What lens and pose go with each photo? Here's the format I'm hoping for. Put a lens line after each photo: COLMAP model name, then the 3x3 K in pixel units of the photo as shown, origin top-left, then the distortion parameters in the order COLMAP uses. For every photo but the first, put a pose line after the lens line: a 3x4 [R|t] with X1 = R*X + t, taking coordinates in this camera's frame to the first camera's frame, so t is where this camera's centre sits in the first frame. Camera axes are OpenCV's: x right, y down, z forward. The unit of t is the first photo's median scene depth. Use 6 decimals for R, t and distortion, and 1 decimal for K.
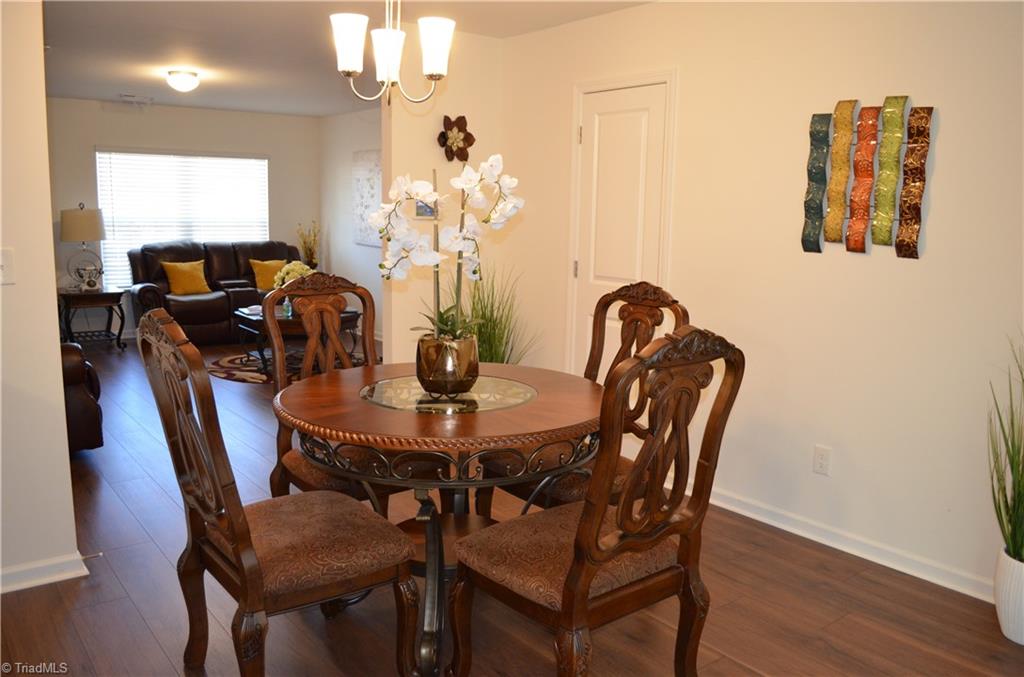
lens RADIAL K [[807.1, 0, 520.8], [0, 807.1, 342.3], [0, 0, 1]] dist [-0.060773, -0.012399]
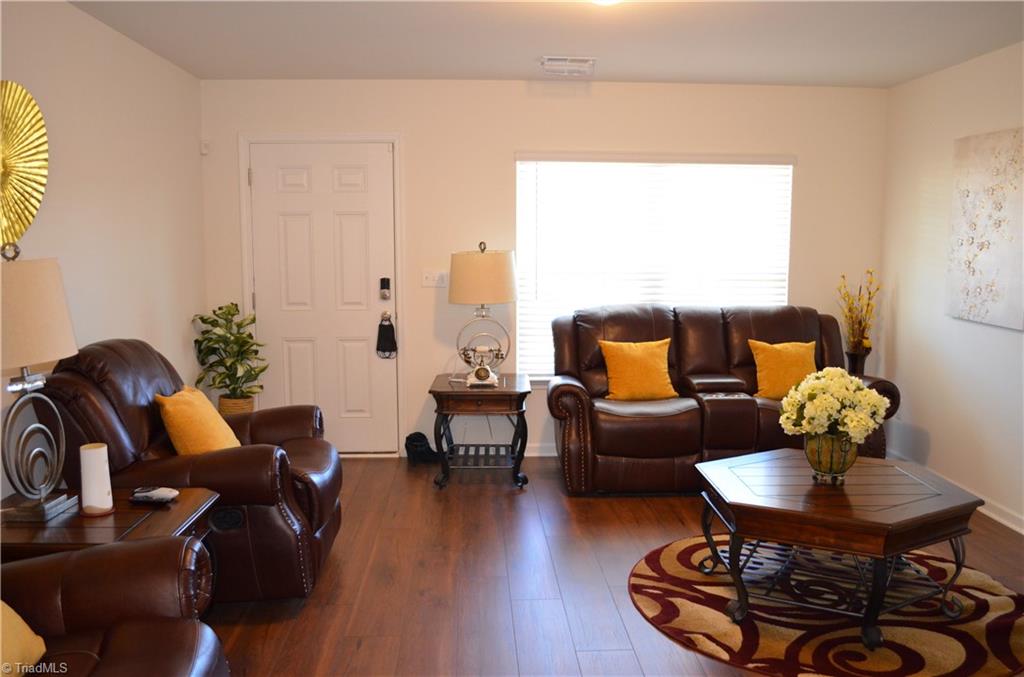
lens RADIAL K [[880.5, 0, 515.9], [0, 880.5, 343.6], [0, 0, 1]] dist [-0.045207, -0.000749]
pose [[0.814807, 0.047311, -0.577798, -0.120504], [-0.080392, 0.996256, -0.031792, -0.071287], [0.574131, 0.072355, 0.815560, 0.421298]]
